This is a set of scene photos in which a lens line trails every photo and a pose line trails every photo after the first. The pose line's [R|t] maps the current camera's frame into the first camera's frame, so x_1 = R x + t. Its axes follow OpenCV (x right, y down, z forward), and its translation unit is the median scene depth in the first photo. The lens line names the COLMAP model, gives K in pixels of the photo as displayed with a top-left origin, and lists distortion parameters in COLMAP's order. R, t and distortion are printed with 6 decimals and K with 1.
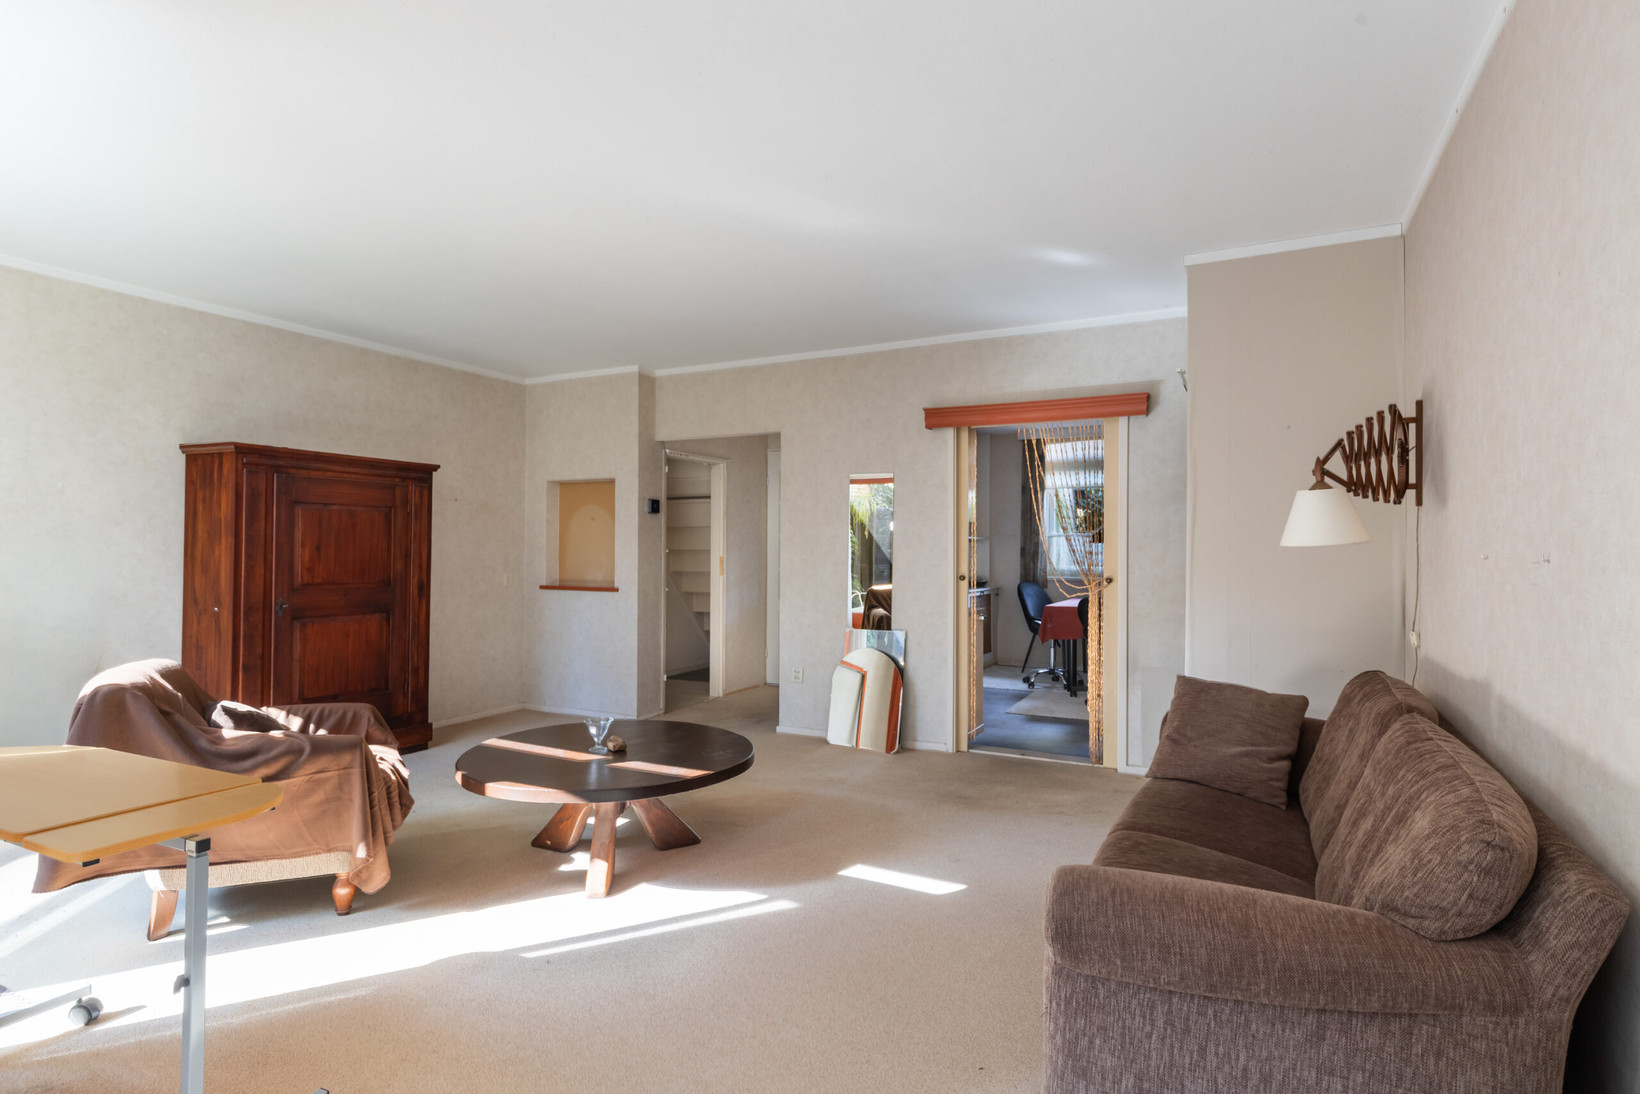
lens RADIAL K [[835.7, 0, 824.0], [0, 835.7, 545.9], [0, 0, 1]] dist [0.001085, -0.000450]
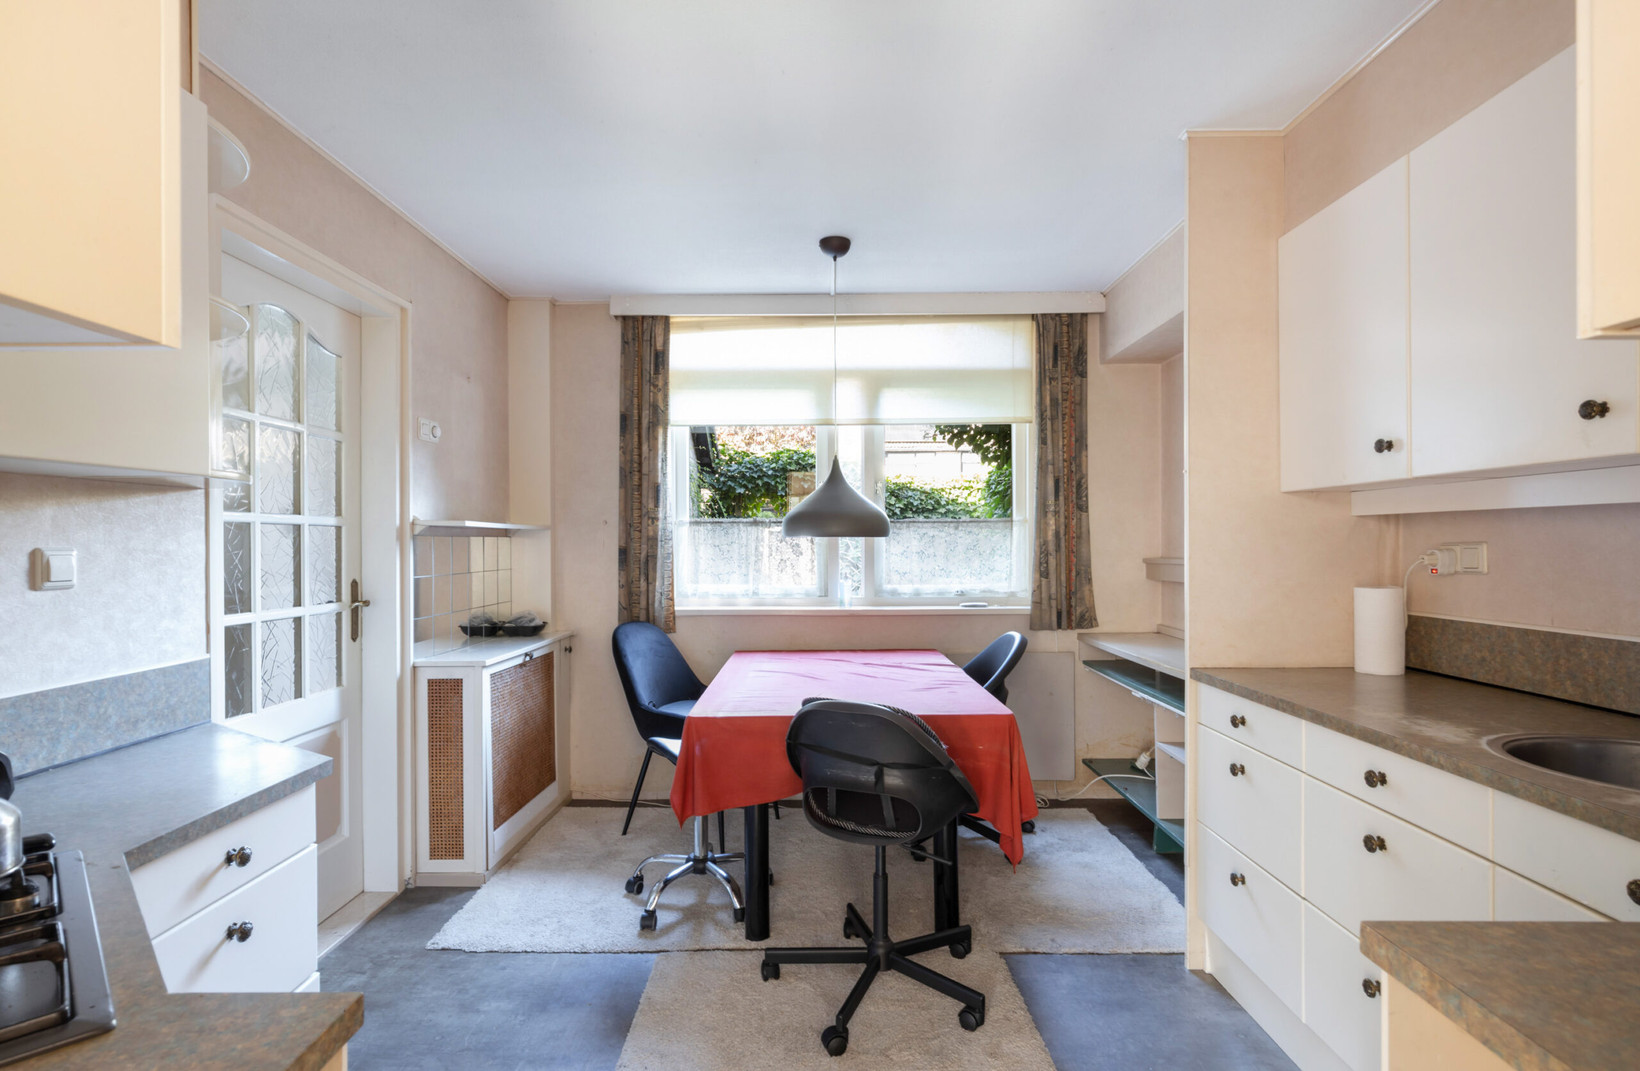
lens RADIAL K [[787.8, 0, 822.2], [0, 787.8, 540.4], [0, 0, 1]] dist [0.001302, 0.000137]
pose [[0.888159, -0.009567, 0.459437, 0.134925], [0.008484, 0.999954, 0.004422, -0.003498], [-0.459458, -0.000029, 0.888199, 0.560074]]
